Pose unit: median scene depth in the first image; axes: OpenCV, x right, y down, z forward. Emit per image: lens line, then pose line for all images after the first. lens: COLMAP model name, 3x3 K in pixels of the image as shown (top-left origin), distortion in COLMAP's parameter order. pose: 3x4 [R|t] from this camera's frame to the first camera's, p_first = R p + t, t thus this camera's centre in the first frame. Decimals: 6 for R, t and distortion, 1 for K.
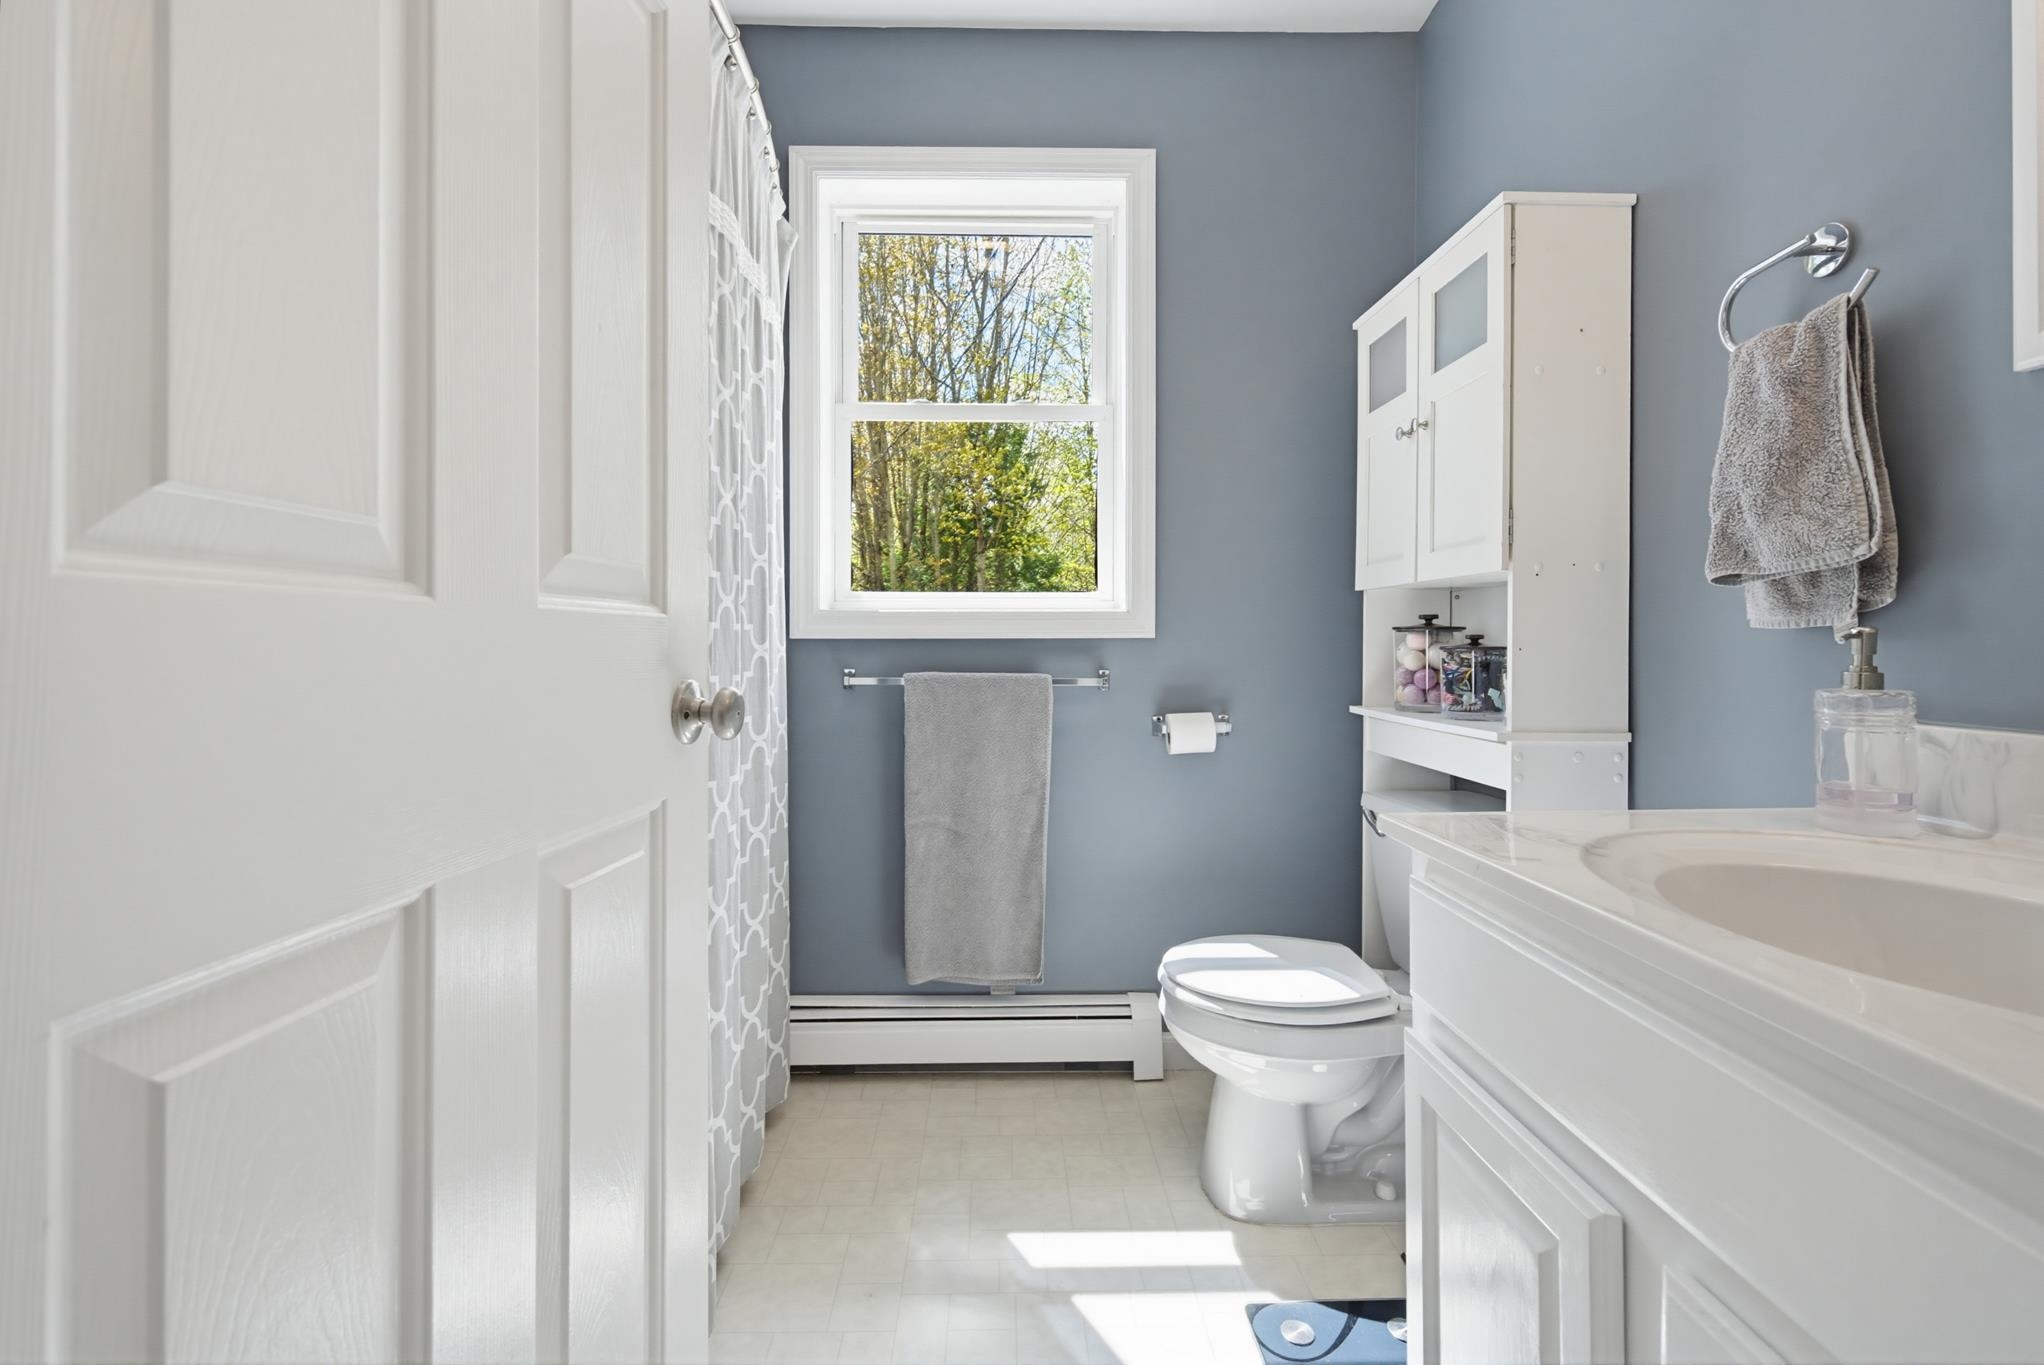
lens RADIAL K [[917.1, 0, 1017.4], [0, 917.1, 675.8], [0, 0, 1]] dist [0.003264, -0.000033]
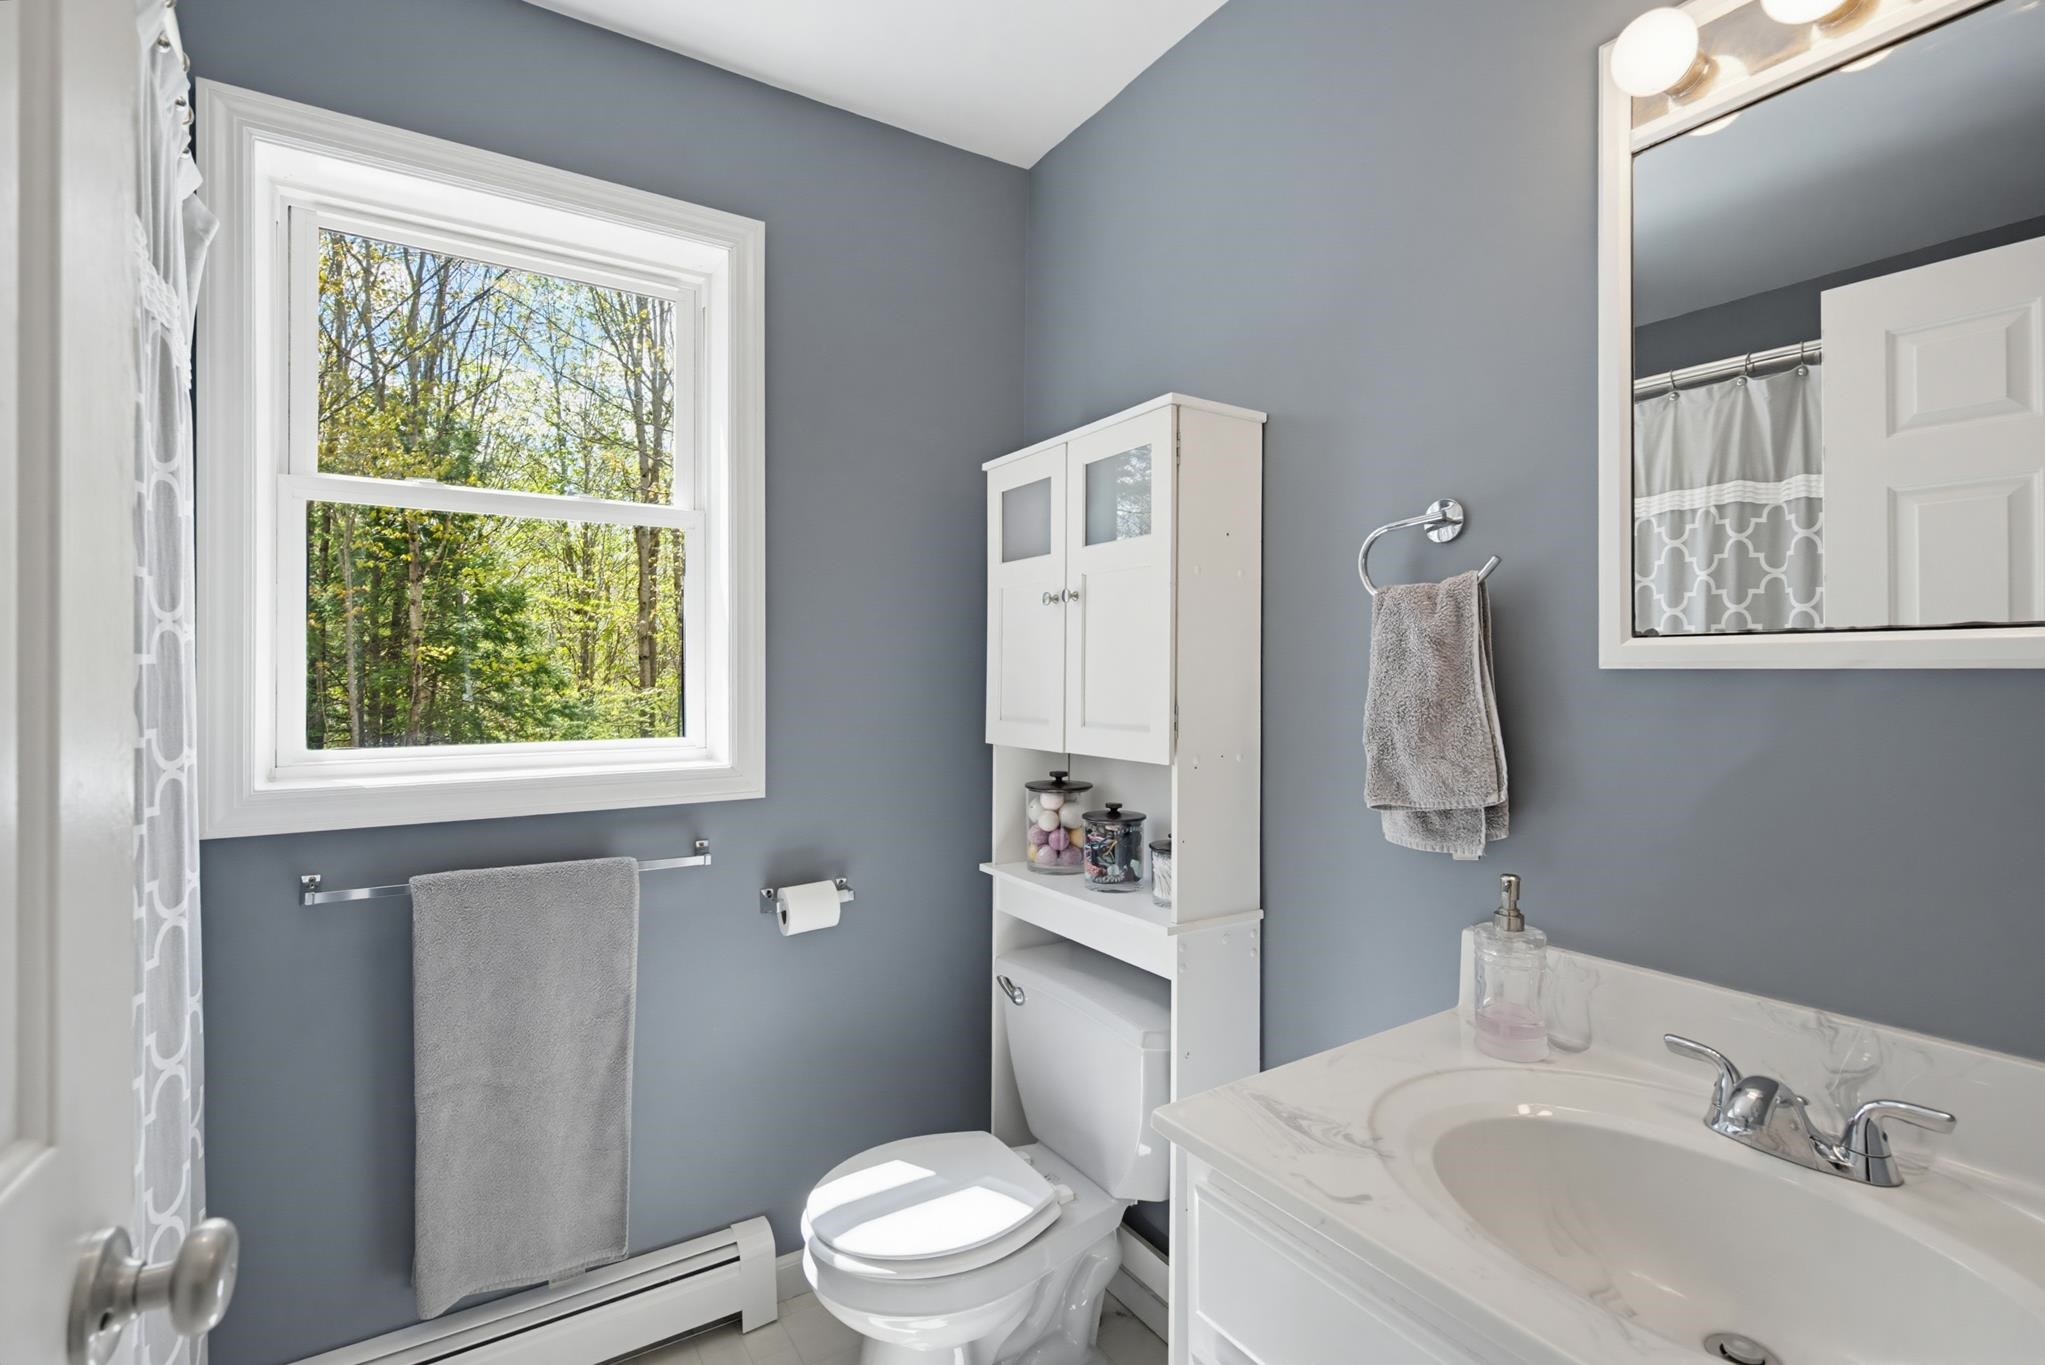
lens RADIAL K [[943.4, 0, 1015.8], [0, 943.4, 692.4], [0, 0, 1]] dist [0.026594, -0.022379]
pose [[0.856427, -0.009583, 0.516179, -0.114091], [0.014265, 0.999885, -0.005105, -0.149121], [-0.516071, 0.011736, 0.856466, 0.158028]]
